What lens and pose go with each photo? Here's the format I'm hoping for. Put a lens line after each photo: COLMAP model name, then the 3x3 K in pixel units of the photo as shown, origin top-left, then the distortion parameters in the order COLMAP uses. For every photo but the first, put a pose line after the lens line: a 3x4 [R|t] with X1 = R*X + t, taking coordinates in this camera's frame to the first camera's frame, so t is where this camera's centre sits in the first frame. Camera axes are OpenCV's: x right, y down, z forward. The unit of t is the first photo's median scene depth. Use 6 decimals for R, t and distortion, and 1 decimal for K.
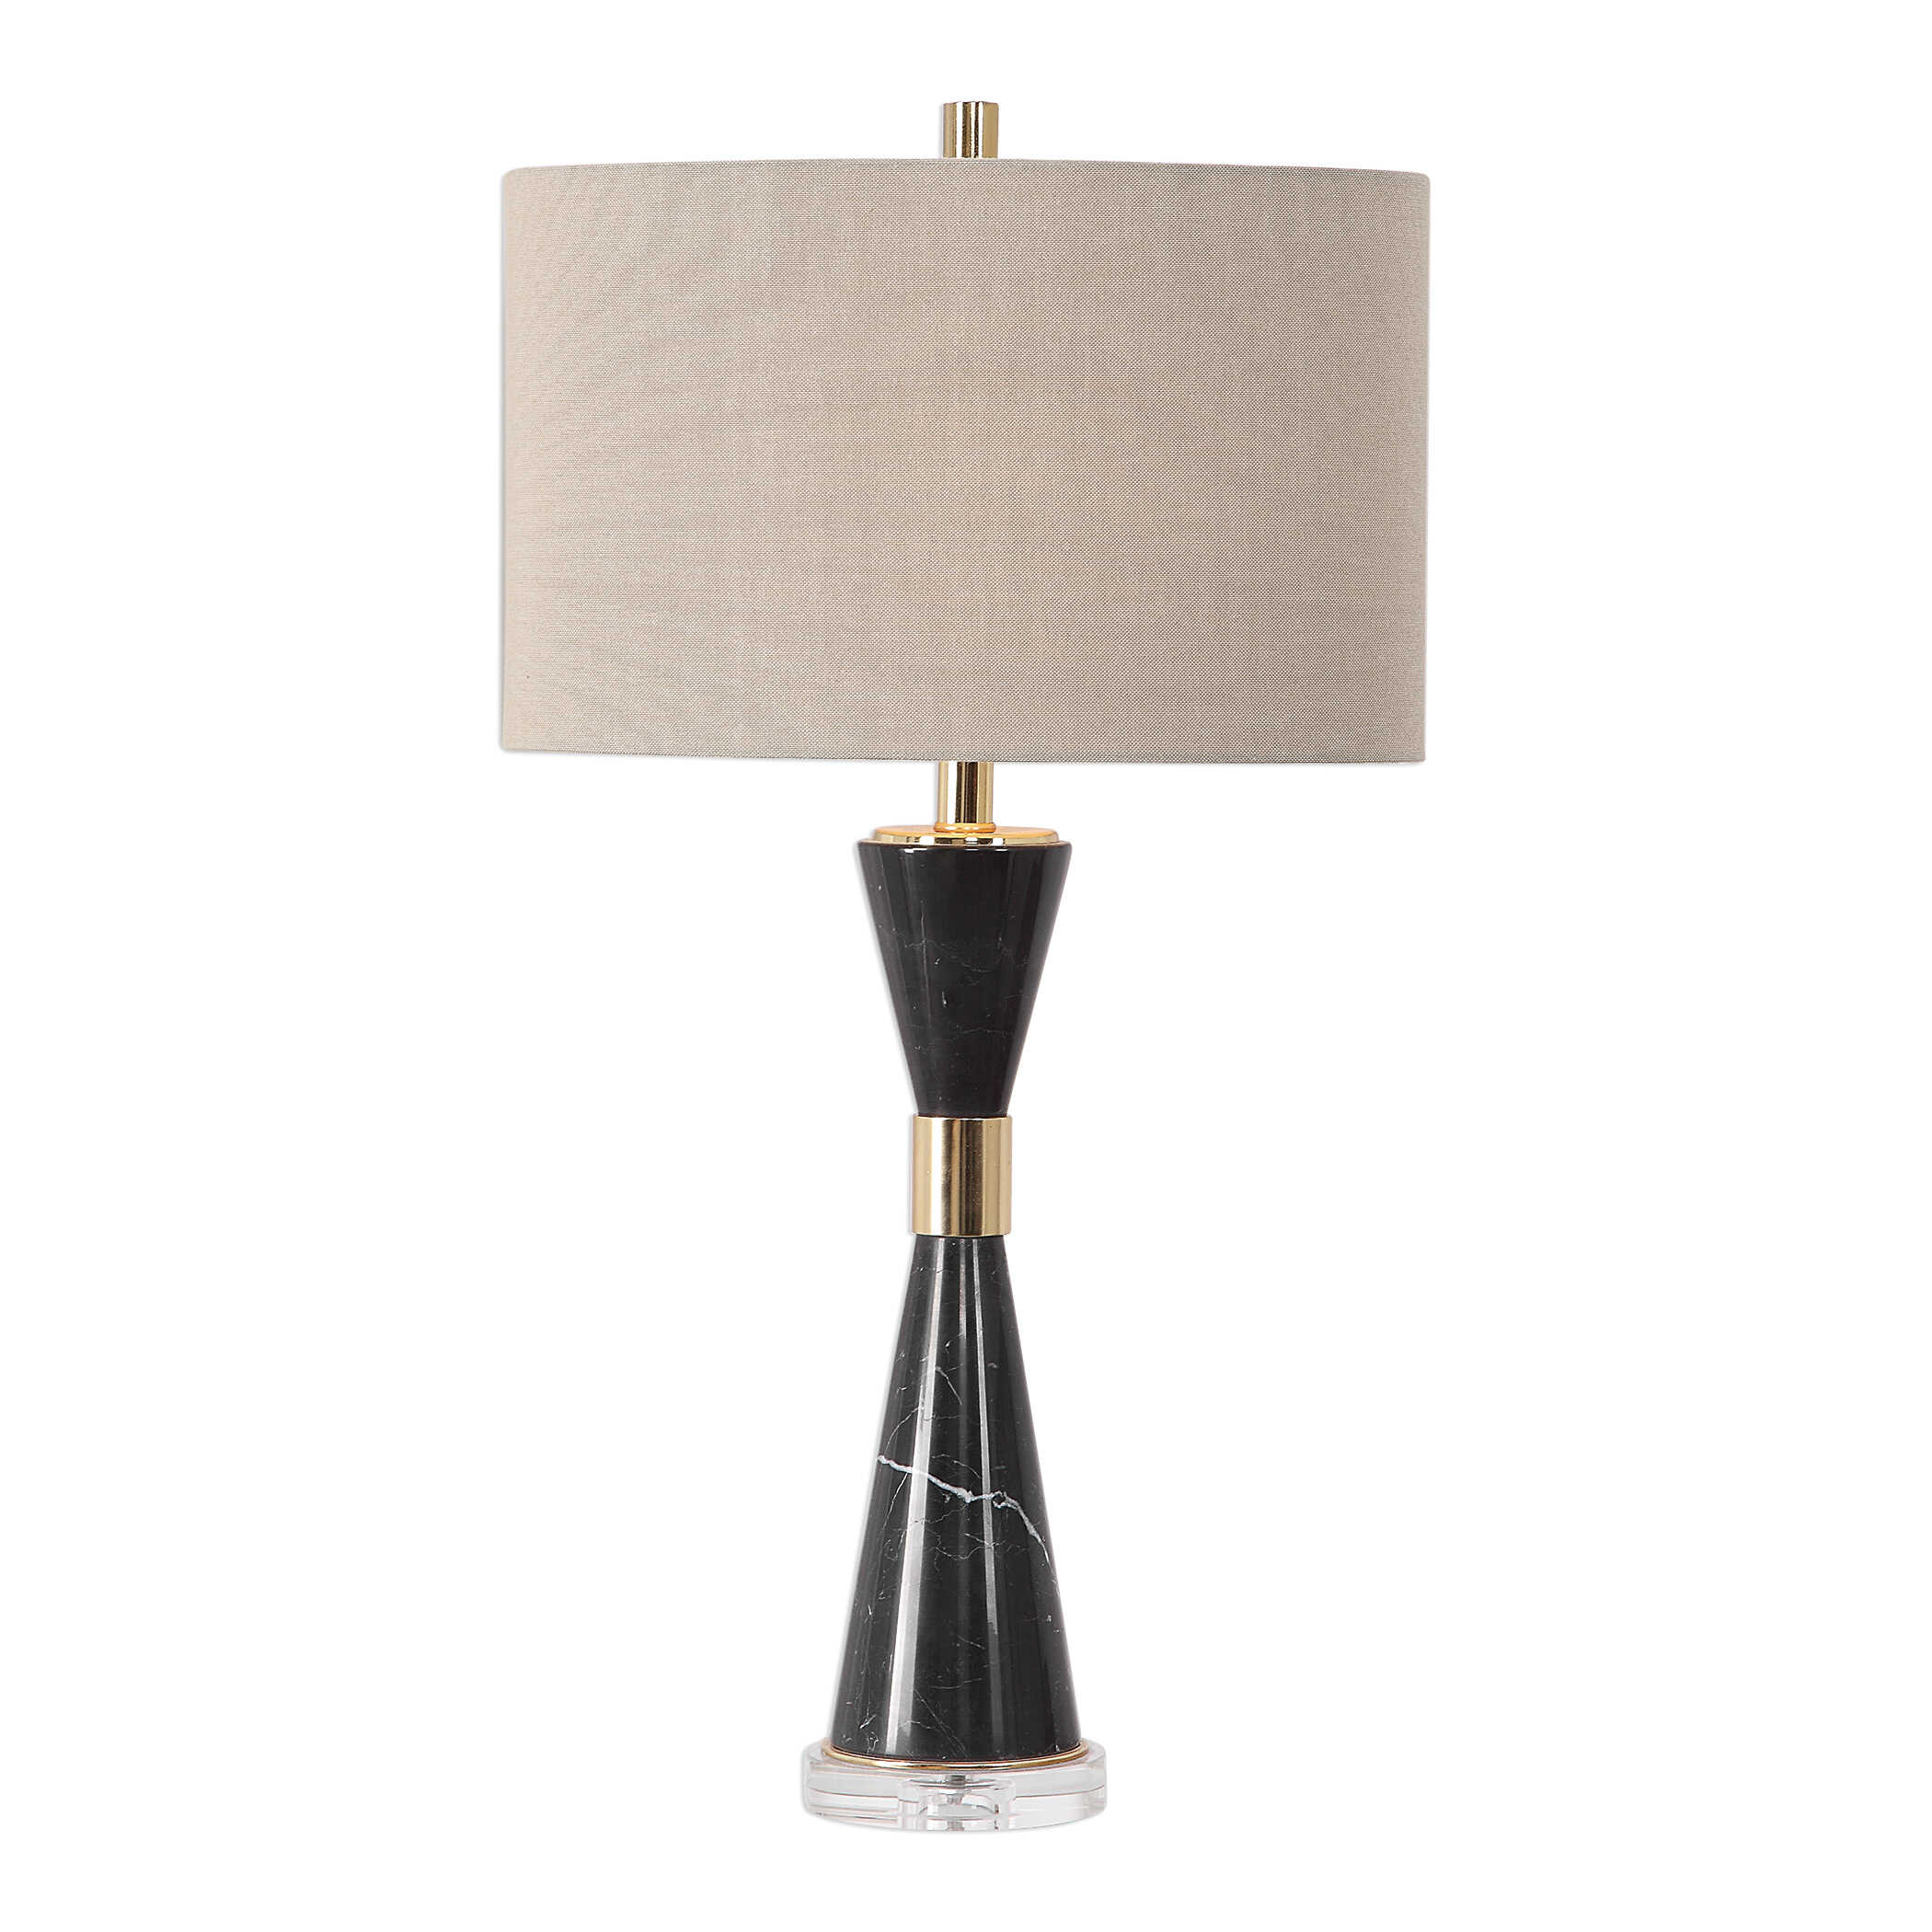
lens RADIAL K [[8059.5, 0, 978.1], [0, 8059.5, 1138.3], [0, 0, 1]] dist [0.086625, 0.000000]
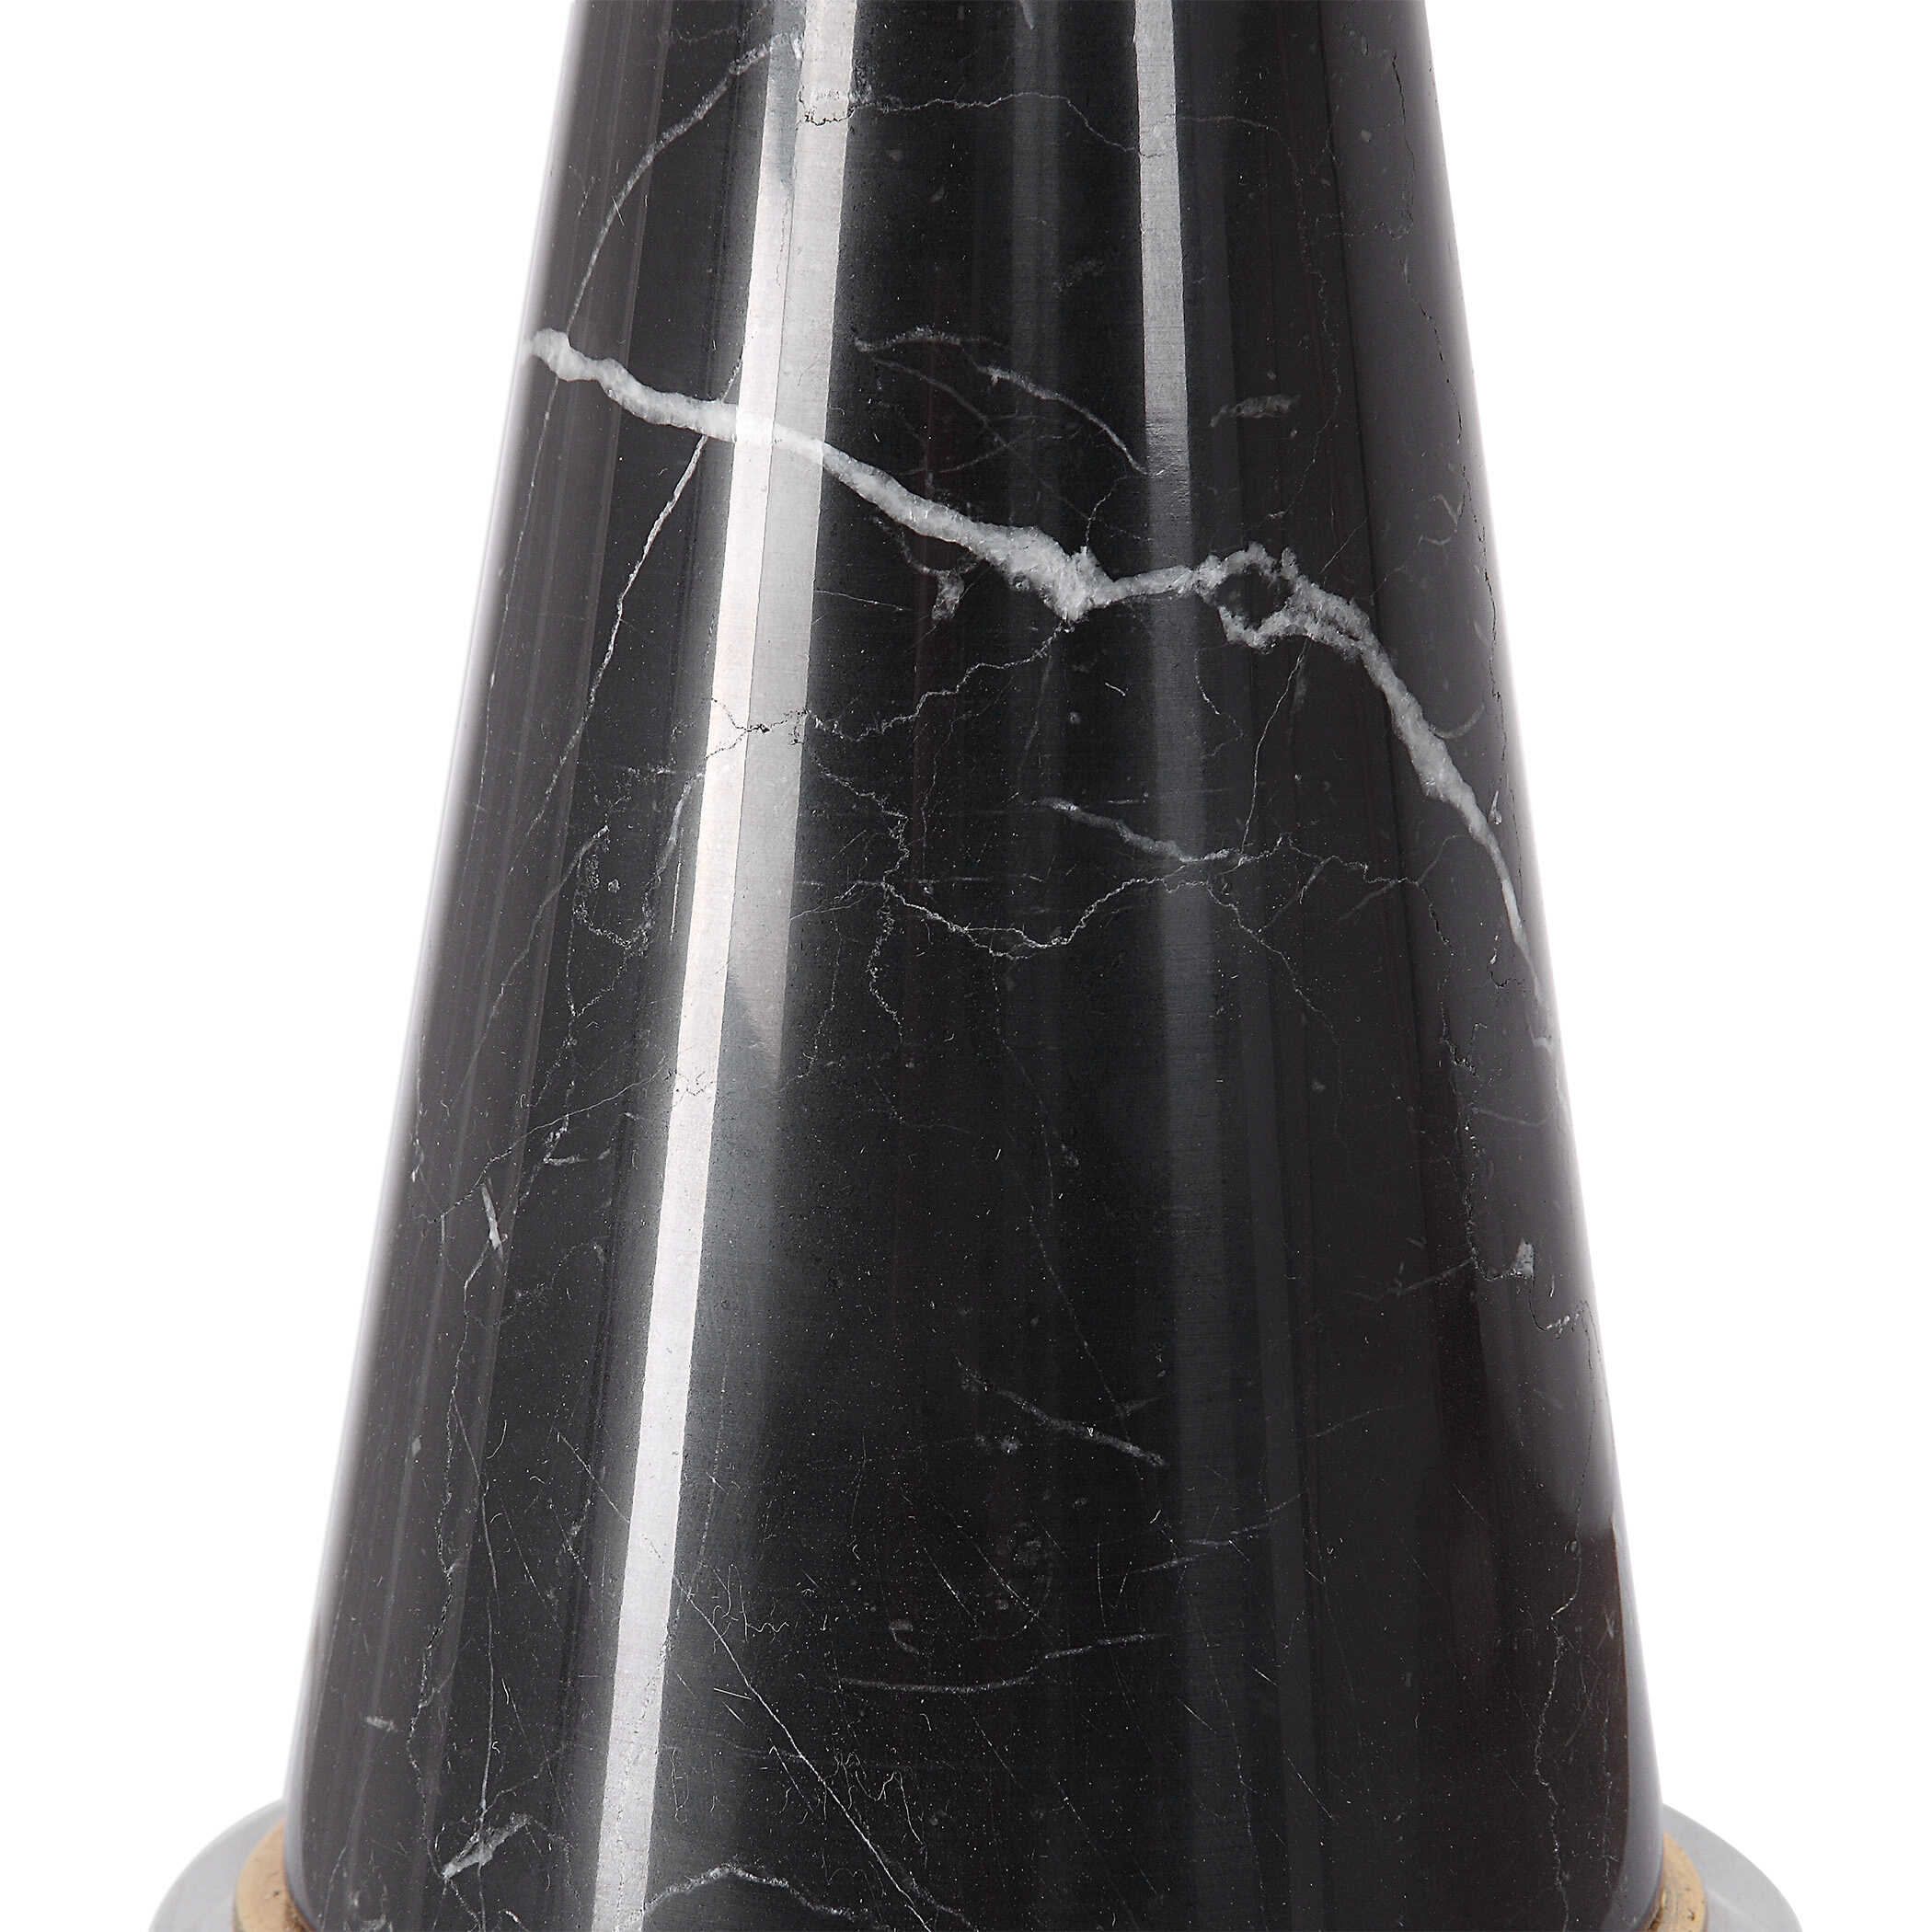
lens RADIAL K [[8059.5, 0, 967.1], [0, 8059.5, 968.4], [0, 0, 1]] dist [0.086625, 0.000000]
pose [[0.999800, -0.001232, 0.019980, -0.006688], [-0.001402, 0.991342, 0.131295, 0.030569], [-0.019968, -0.131296, 0.991142, 0.835612]]
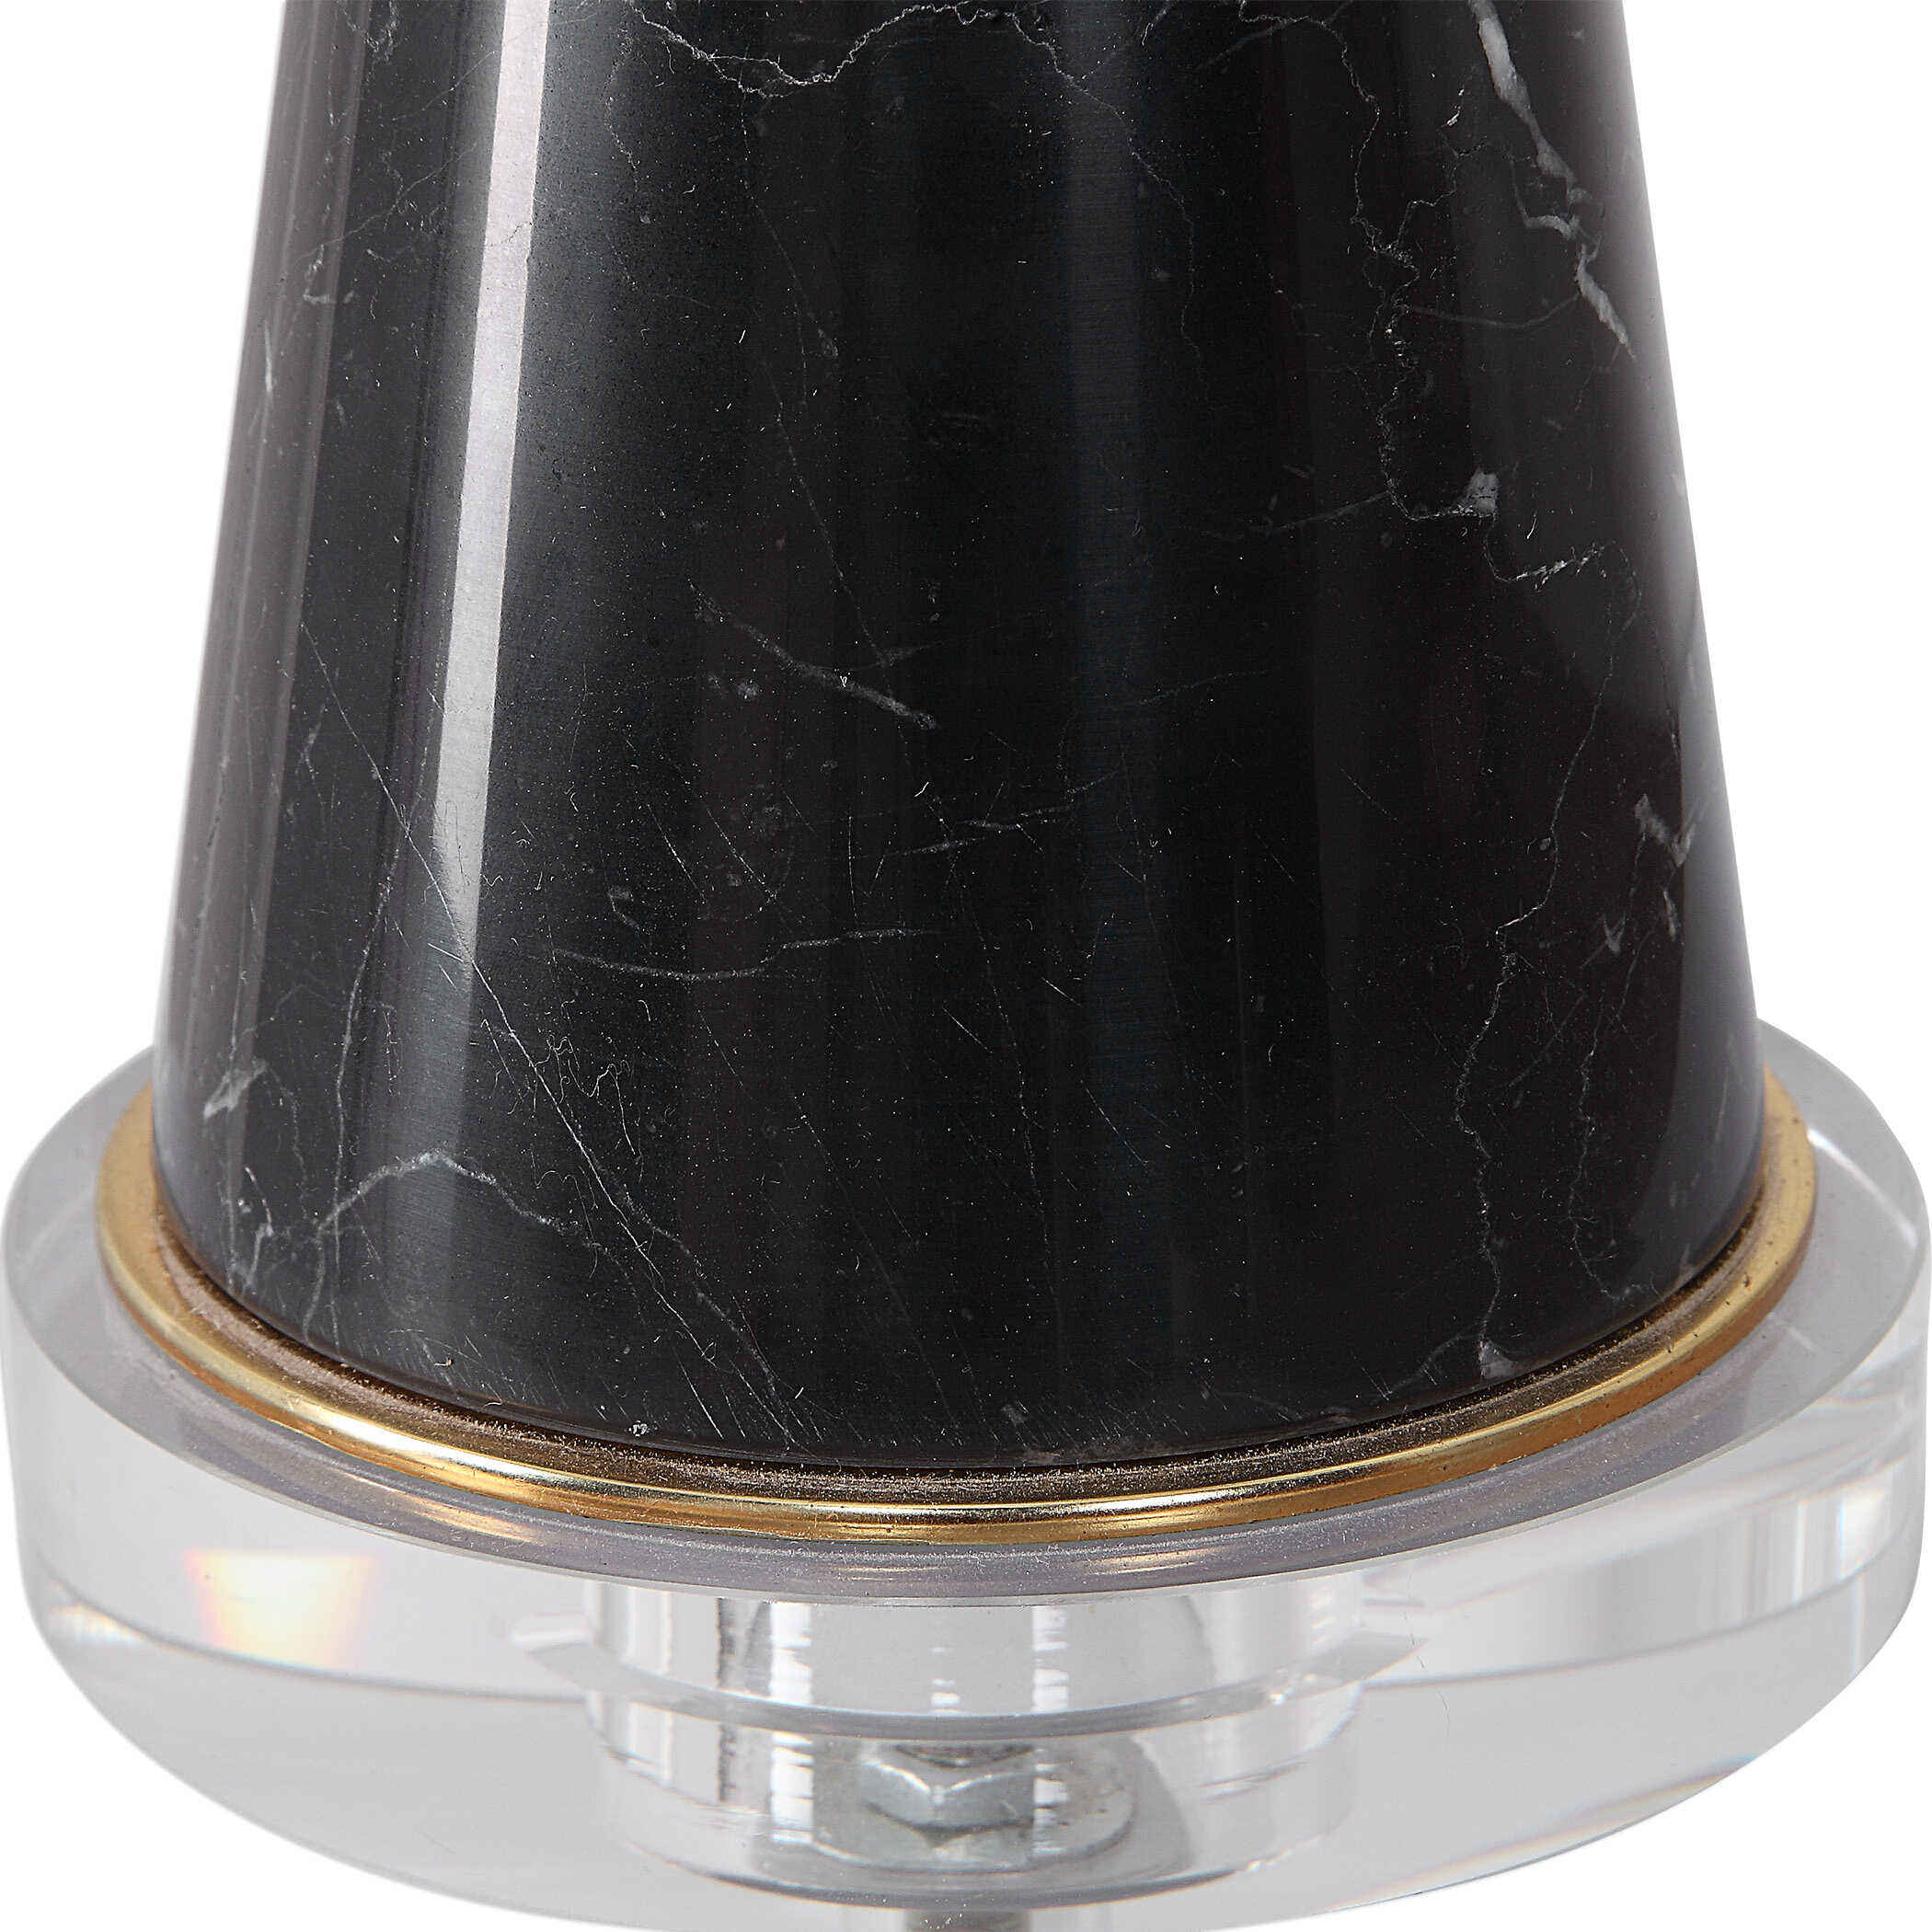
lens RADIAL K [[7392.1, 0, 965.0], [0, 7392.1, 964.7], [0, 0, 1]] dist [-0.028959, 0.000000]
pose [[0.964161, 0.086525, -0.250813, 0.035762], [-0.010501, 0.957034, 0.289786, 0.030262], [0.265110, -0.276767, 0.923643, 0.886669]]
